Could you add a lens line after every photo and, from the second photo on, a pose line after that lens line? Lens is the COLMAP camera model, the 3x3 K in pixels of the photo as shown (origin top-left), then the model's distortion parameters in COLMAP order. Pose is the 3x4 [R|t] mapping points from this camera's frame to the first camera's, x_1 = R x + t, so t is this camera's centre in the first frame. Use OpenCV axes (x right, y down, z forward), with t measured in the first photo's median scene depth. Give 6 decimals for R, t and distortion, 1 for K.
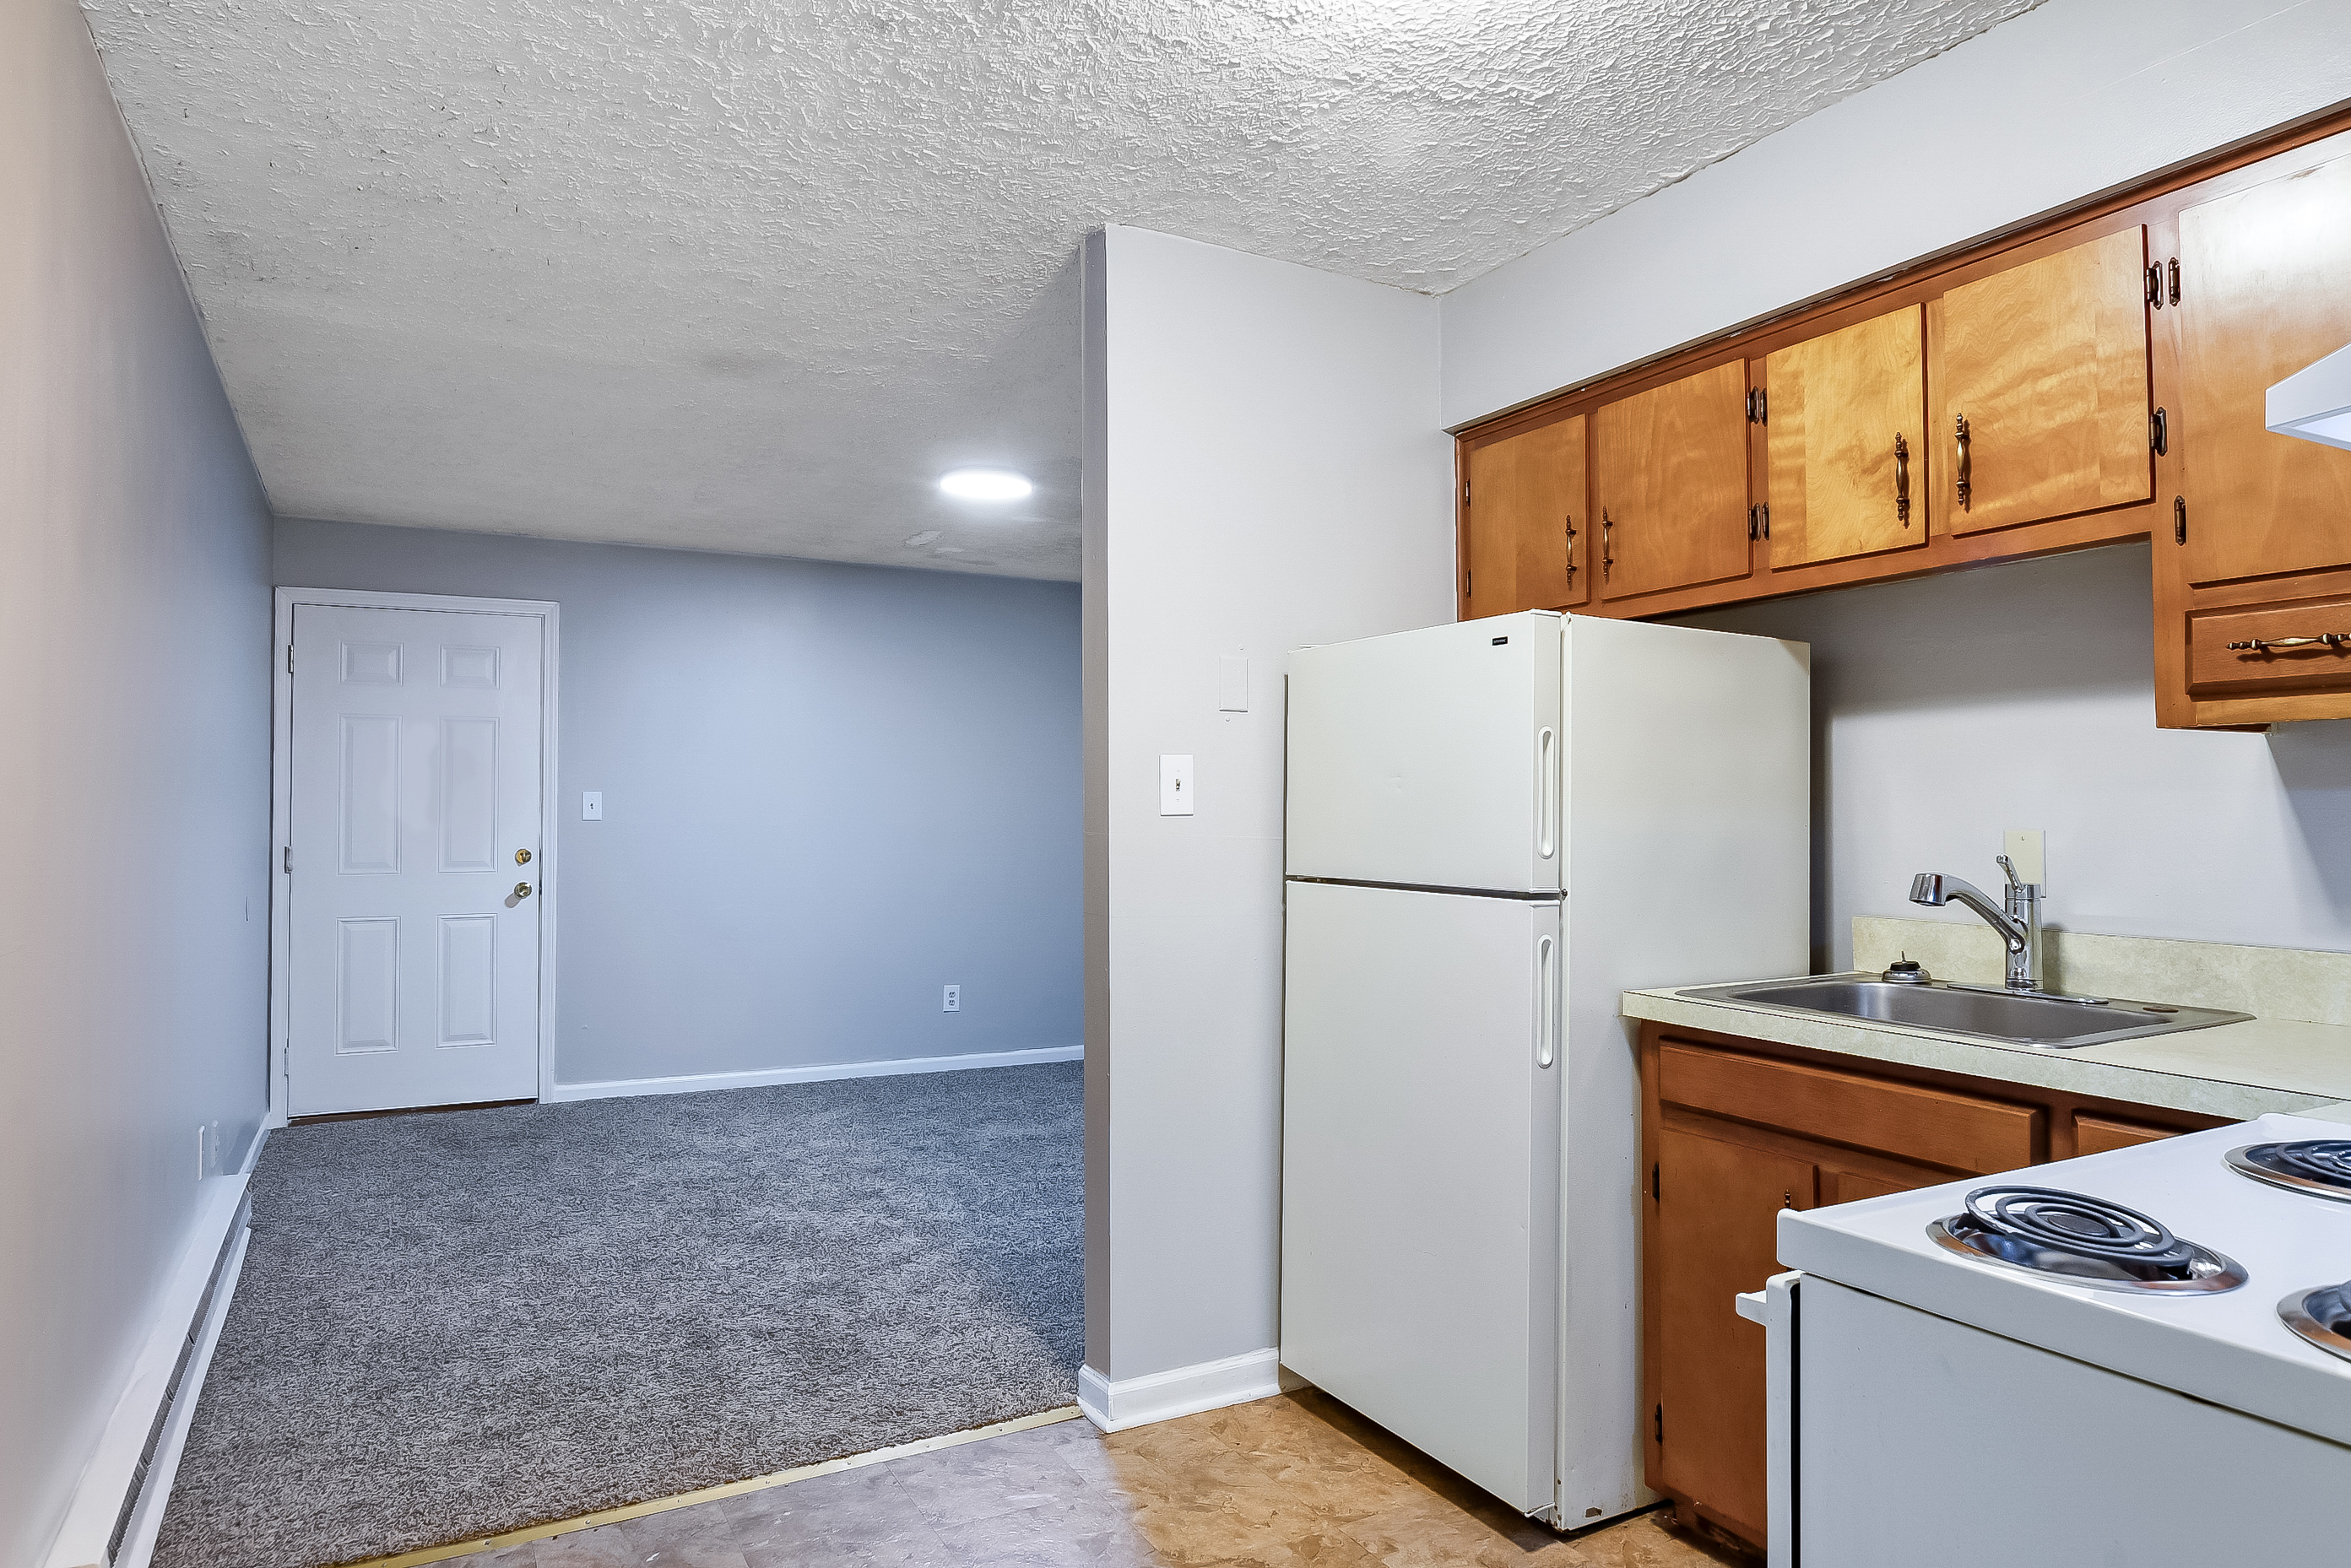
lens RADIAL K [[1400.5, 0, 1174.1], [0, 1400.5, 777.8], [0, 0, 1]] dist [0.042235, 0.000528]
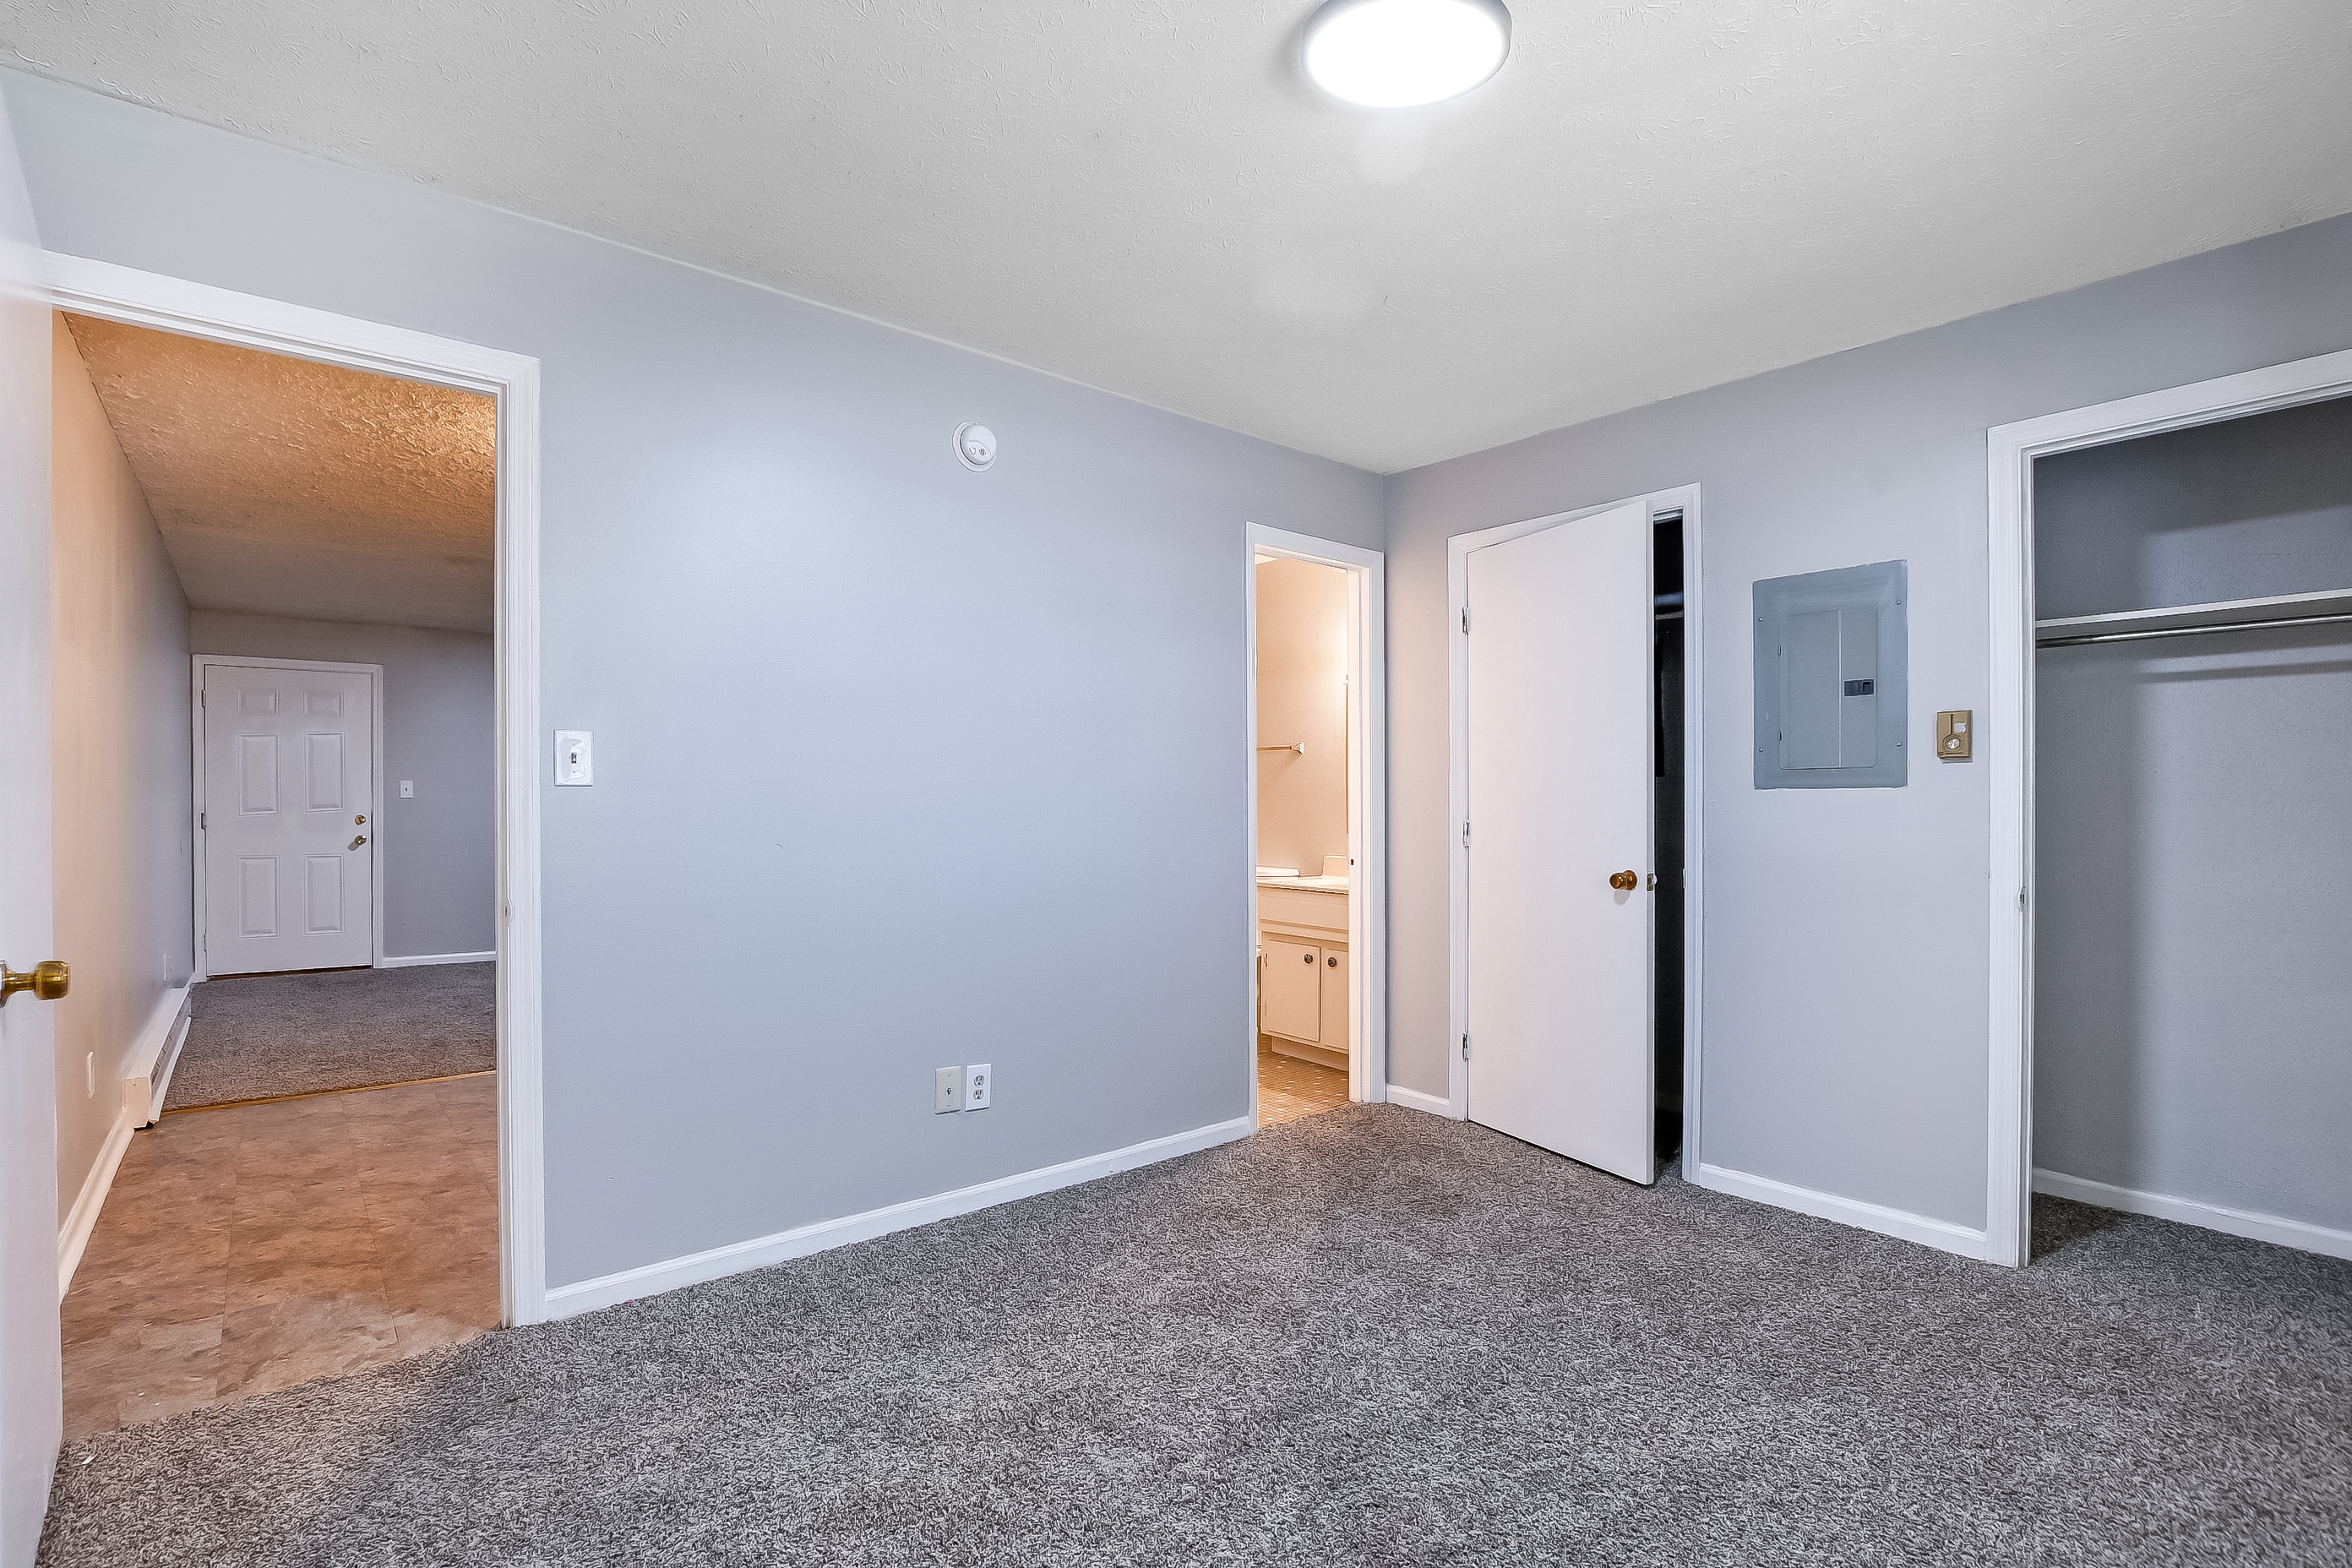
lens RADIAL K [[1104.2, 0, 1172.1], [0, 1104.2, 803.1], [0, 0, 1]] dist [-0.003363, 0.001688]
pose [[0.984307, 0.003416, 0.176433, 0.249207], [-0.008089, 0.999635, 0.025774, -0.004685], [-0.176281, -0.026796, 0.983975, -0.440051]]
